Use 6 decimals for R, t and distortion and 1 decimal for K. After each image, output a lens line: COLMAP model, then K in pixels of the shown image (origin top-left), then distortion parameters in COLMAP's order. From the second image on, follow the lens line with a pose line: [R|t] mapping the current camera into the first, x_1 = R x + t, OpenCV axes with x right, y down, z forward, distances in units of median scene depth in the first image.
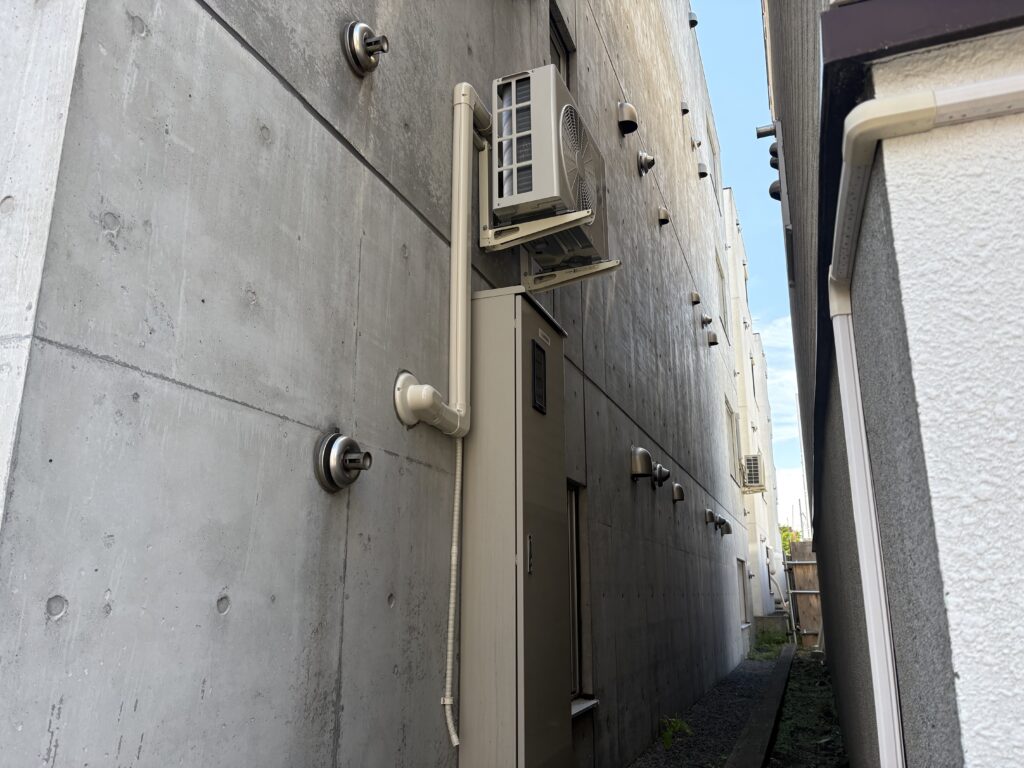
lens RADIAL K [[774.9, 0, 511.4], [0, 774.9, 385.6], [0, 0, 1]] dist [-0.000257, -0.001090]
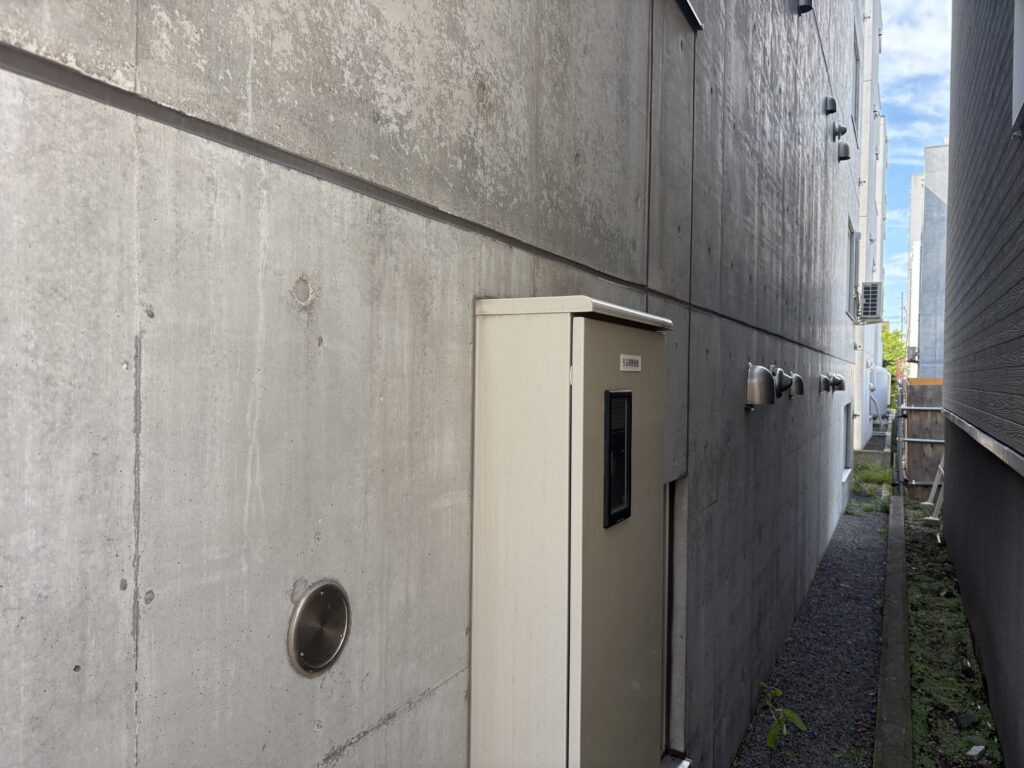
lens RADIAL K [[774.9, 0, 512.3], [0, 774.9, 383.5], [0, 0, 1]] dist [-0.000257, -0.001090]
pose [[0.994249, 0.017480, -0.105654, 0.020416], [0.011718, 0.962906, 0.269582, -0.214199], [0.106448, -0.269270, 0.957164, 0.528038]]
